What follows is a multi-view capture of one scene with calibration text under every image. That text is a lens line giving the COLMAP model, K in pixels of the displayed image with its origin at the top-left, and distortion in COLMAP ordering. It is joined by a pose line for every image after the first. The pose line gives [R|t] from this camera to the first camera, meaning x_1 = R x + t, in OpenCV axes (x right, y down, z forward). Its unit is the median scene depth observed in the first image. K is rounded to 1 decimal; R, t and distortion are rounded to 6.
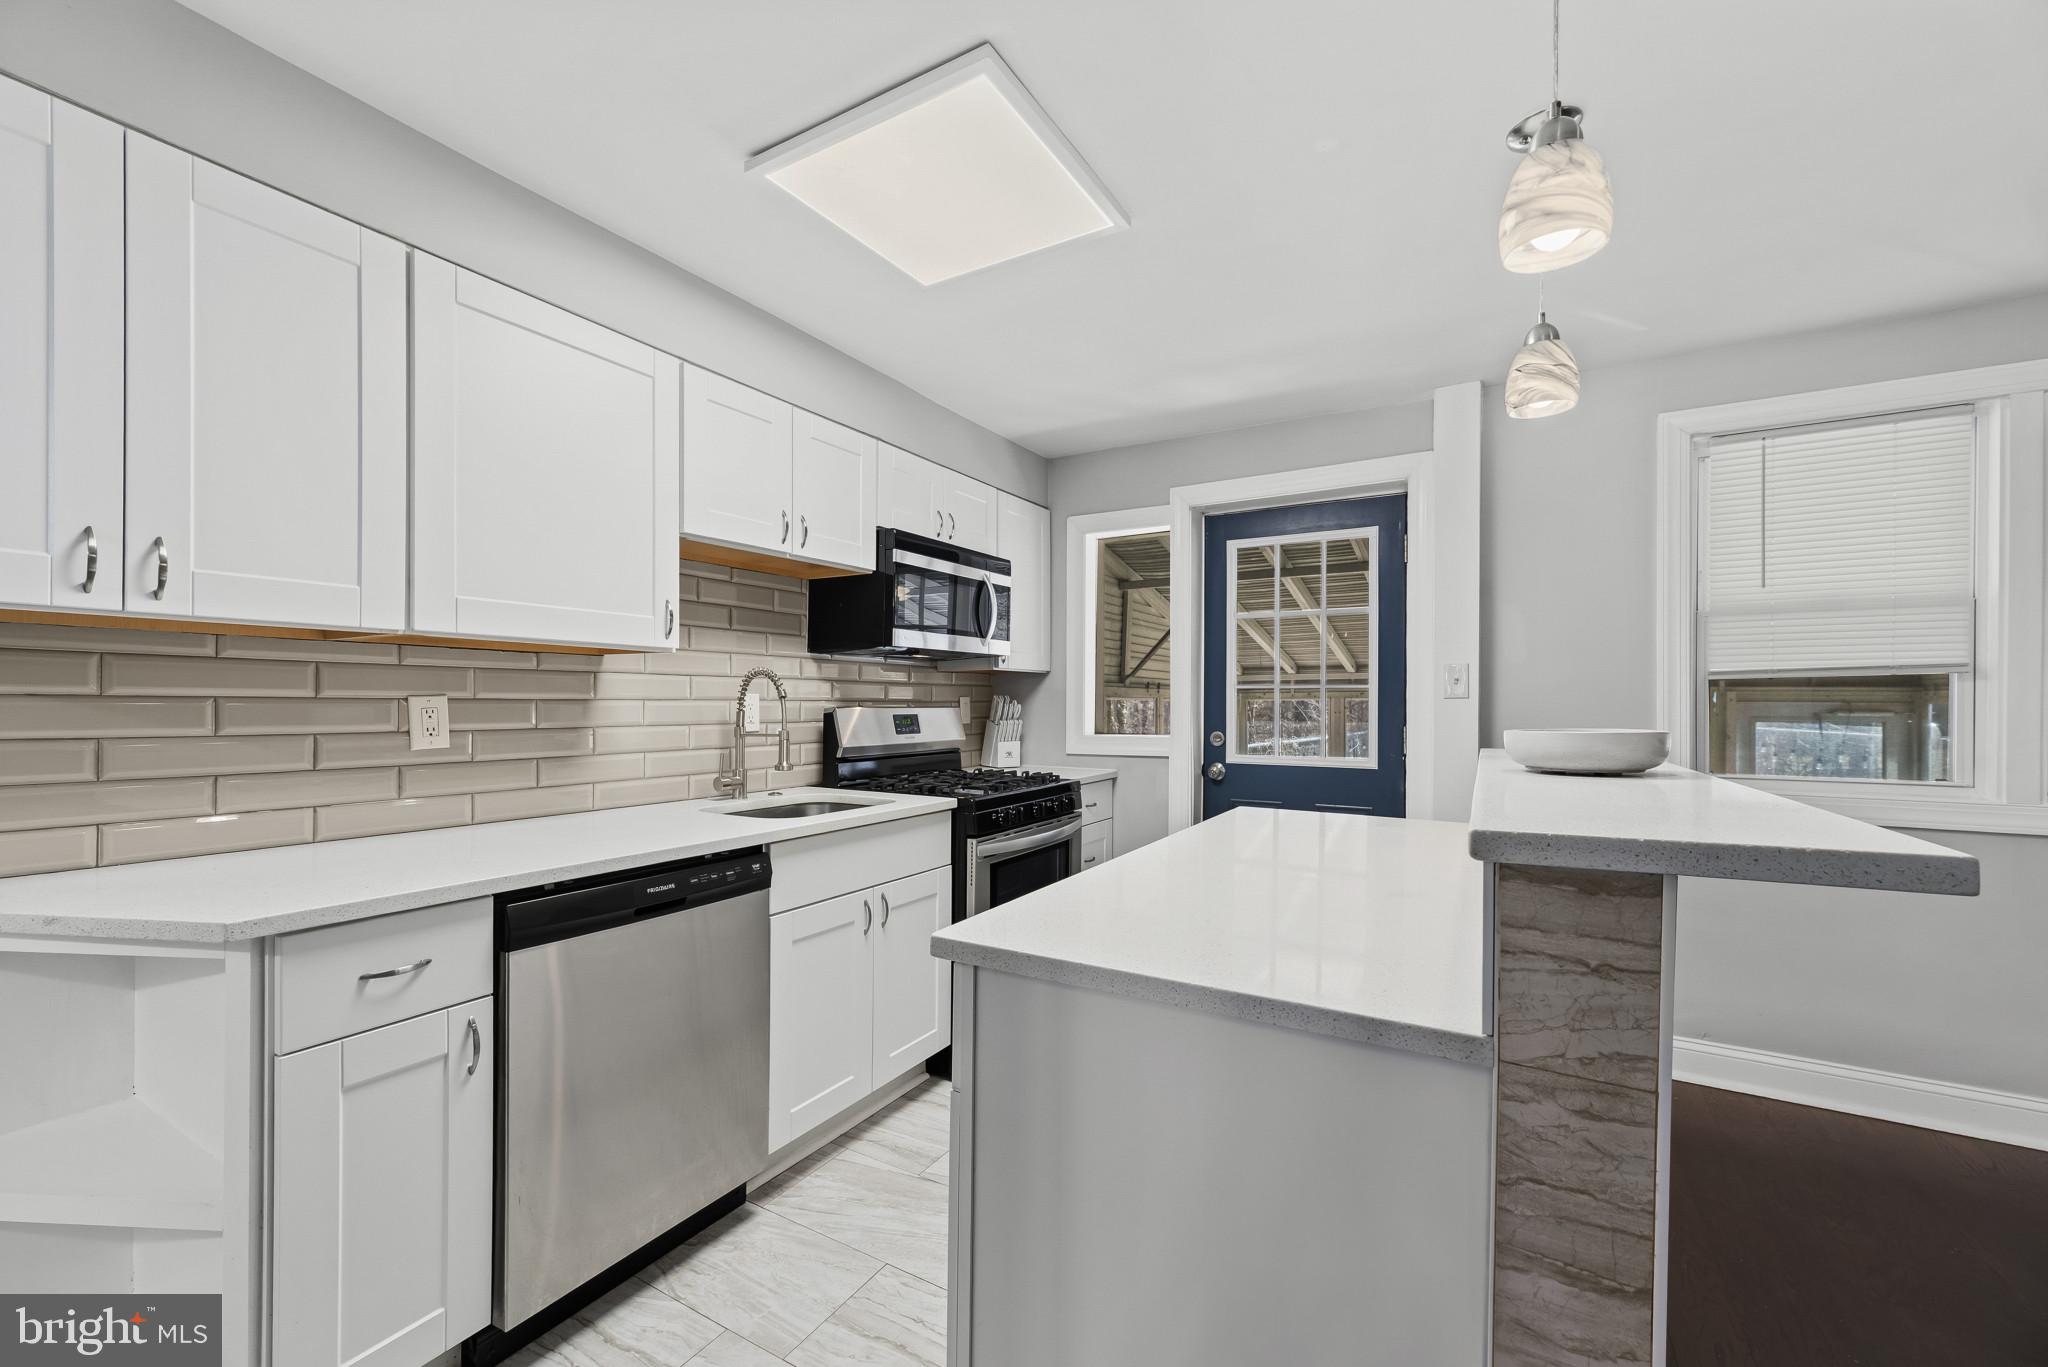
lens RADIAL K [[821.0, 0, 1028.4], [0, 821.0, 703.2], [0, 0, 1]] dist [0.000488, 0.000271]
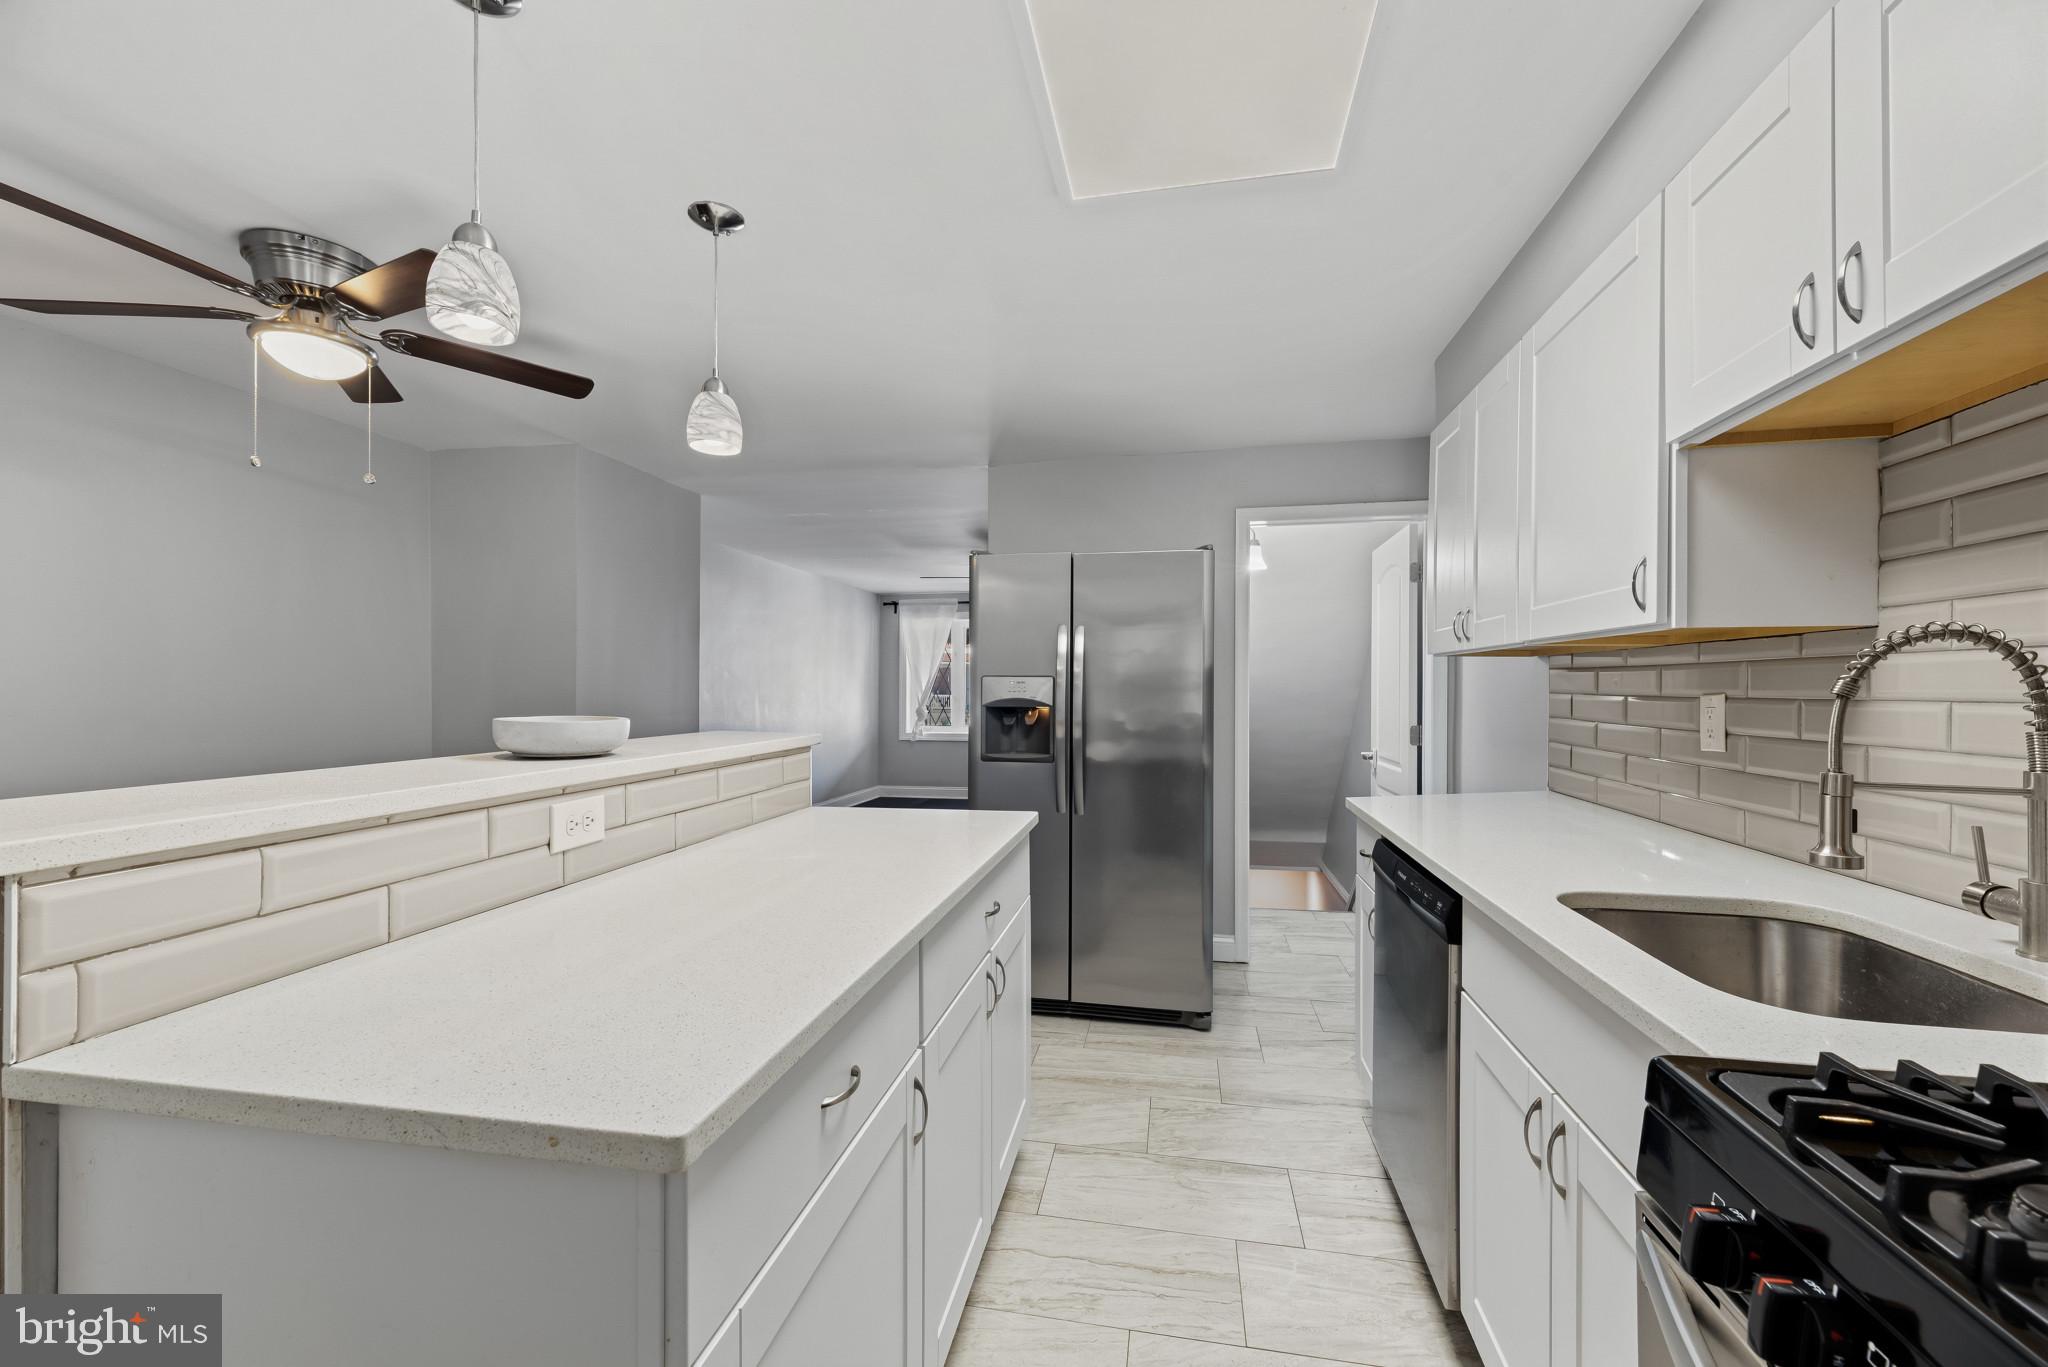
lens RADIAL K [[821.0, 0, 1028.4], [0, 821.0, 703.2], [0, 0, 1]] dist [0.000488, 0.000271]
pose [[-0.943231, 0.004205, -0.332110, 0.175500], [-0.002881, 0.999779, 0.020842, -0.008761], [0.332124, 0.020616, -0.943010, 0.919280]]
